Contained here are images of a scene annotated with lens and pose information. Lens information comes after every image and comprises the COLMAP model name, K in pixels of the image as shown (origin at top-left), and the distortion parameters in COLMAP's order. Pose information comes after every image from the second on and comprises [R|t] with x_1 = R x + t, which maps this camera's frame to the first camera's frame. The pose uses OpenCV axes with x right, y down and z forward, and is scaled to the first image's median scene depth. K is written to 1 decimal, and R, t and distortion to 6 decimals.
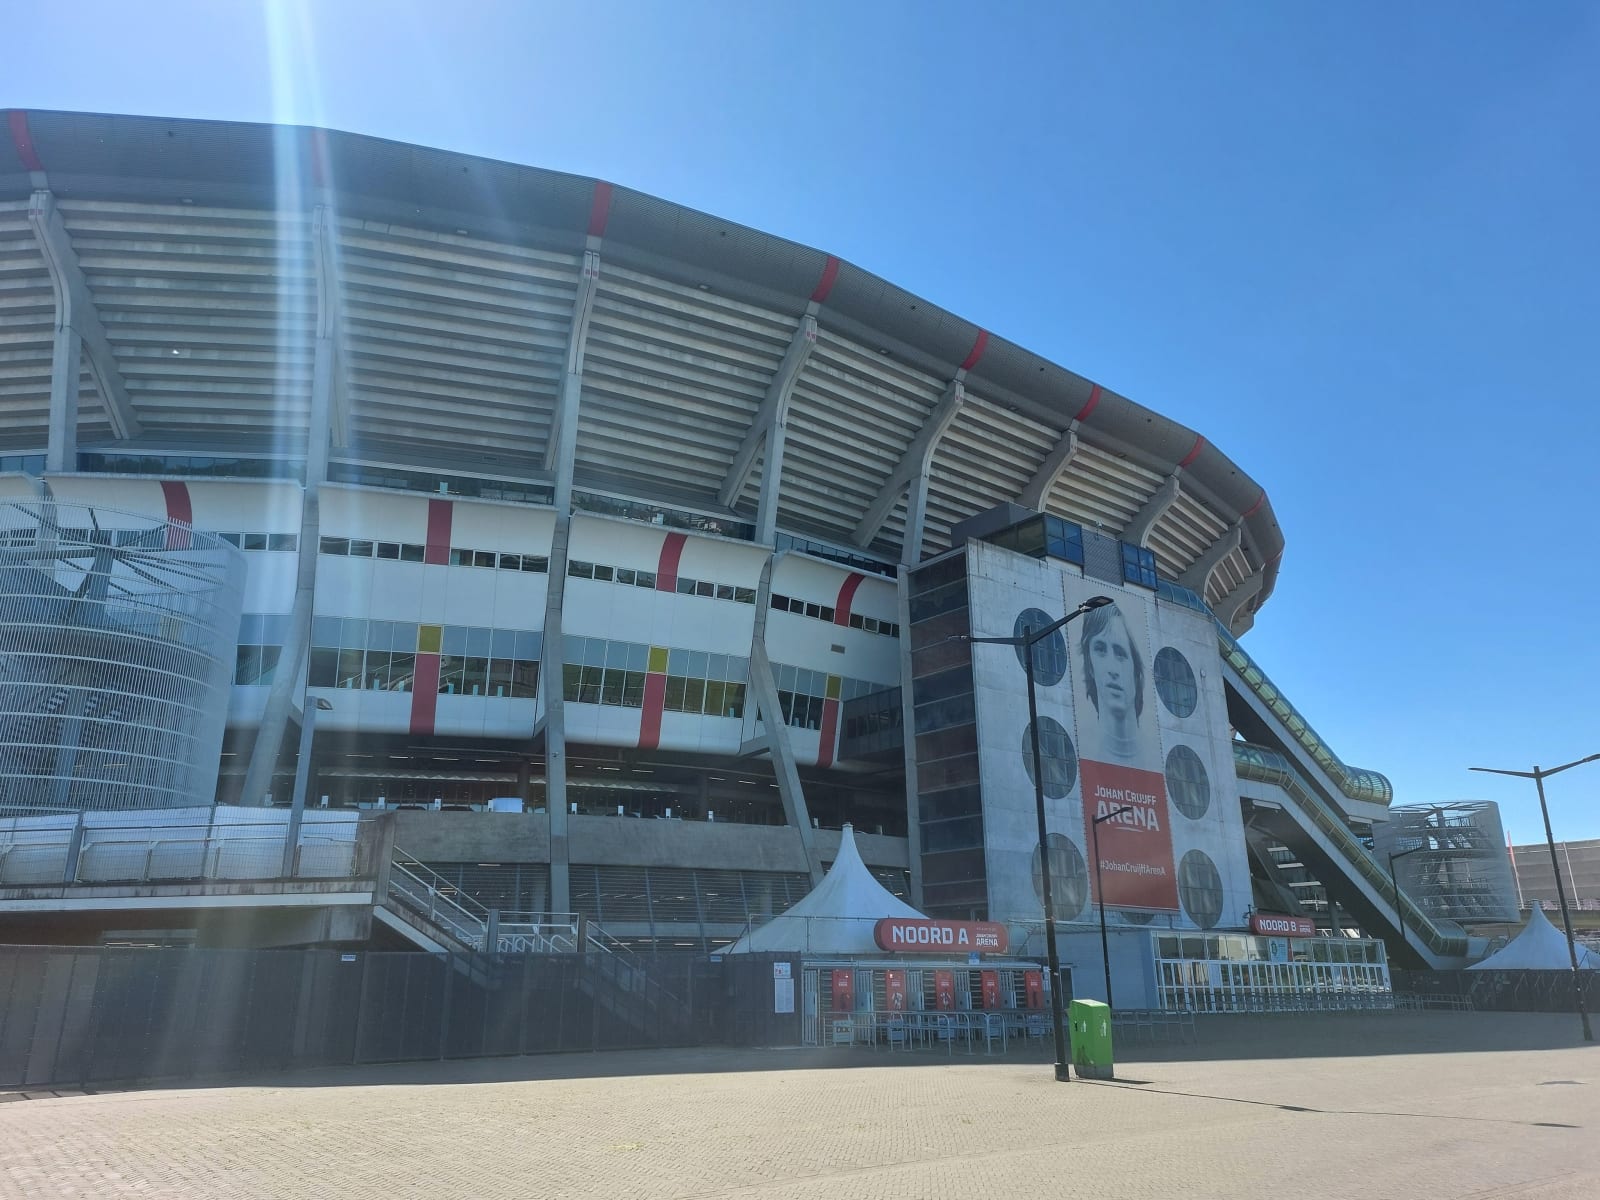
lens RADIAL K [[1137.4, 0, 797.7], [0, 1137.4, 612.8], [0, 0, 1]] dist [0.115064, -0.153565]
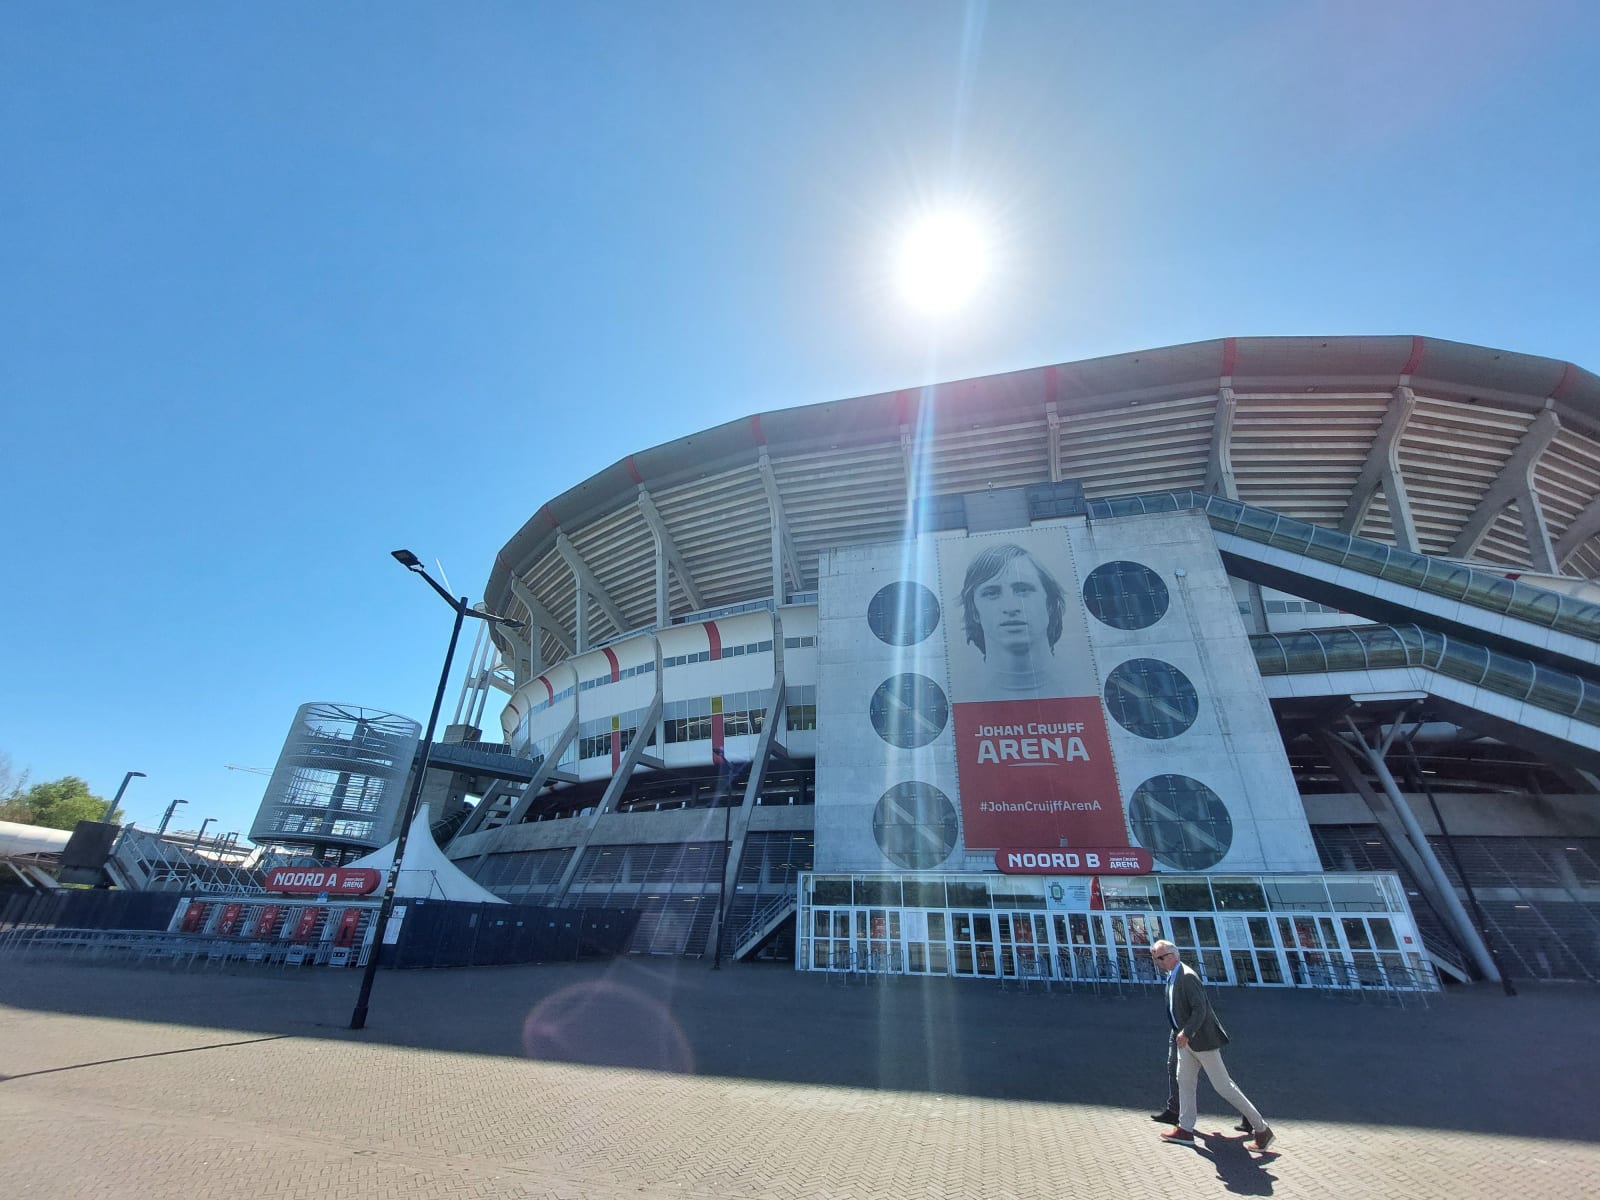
lens RADIAL K [[637.1, 0, 801.0], [0, 637.1, 591.3], [0, 0, 1]] dist [-0.006825, -0.003990]
pose [[0.603202, -0.356825, -0.713319, 0.581774], [0.217302, 0.934035, -0.283477, 0.158451], [0.767416, 0.015988, 0.640950, 0.508108]]
